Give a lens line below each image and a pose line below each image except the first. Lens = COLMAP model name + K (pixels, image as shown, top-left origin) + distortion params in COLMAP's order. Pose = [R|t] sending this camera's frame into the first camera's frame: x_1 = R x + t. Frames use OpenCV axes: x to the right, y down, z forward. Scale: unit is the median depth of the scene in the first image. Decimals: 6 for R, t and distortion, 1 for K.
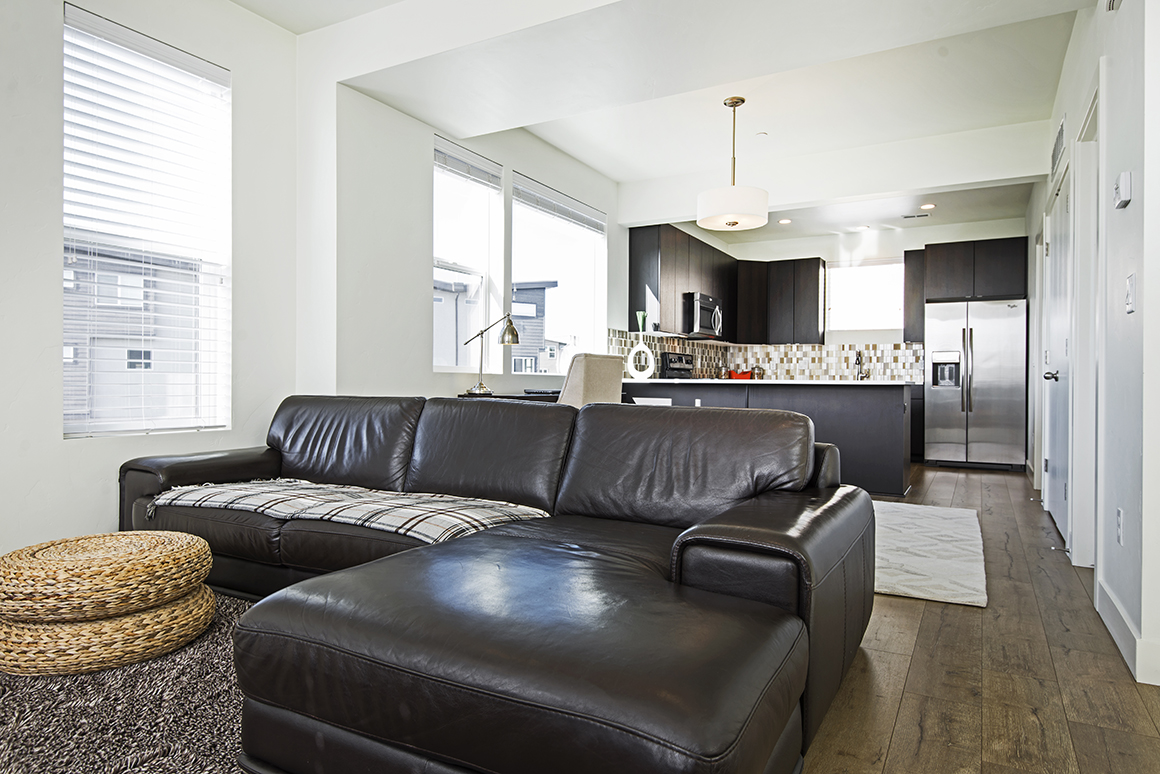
lens RADIAL K [[706.9, 0, 580.0], [0, 706.9, 387.0], [0, 0, 1]] dist [-0.002007, -0.000251]
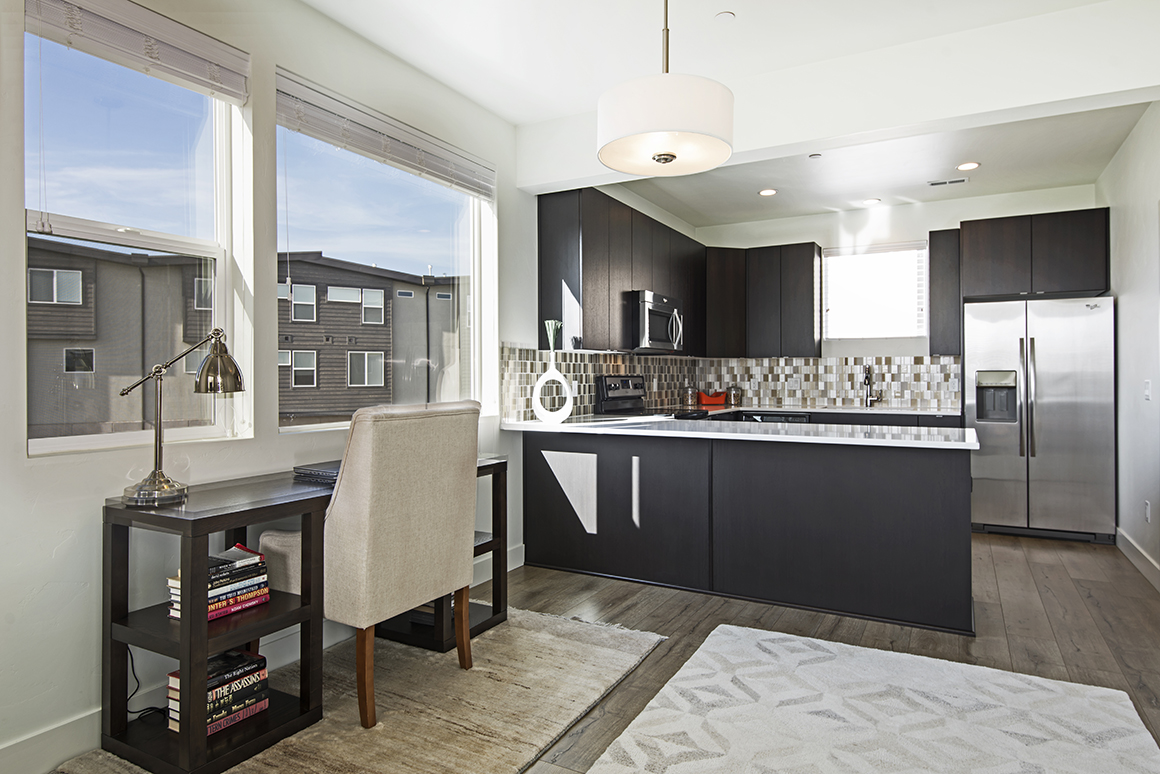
lens RADIAL K [[713.7, 0, 580.0], [0, 713.7, 387.0], [0, 0, 1]] dist [0.004218, -0.000011]
pose [[0.999702, -0.011046, 0.021774, 0.077837], [0.011012, 0.999938, 0.001677, -0.036244], [-0.021791, -0.001437, 0.999762, 0.267302]]
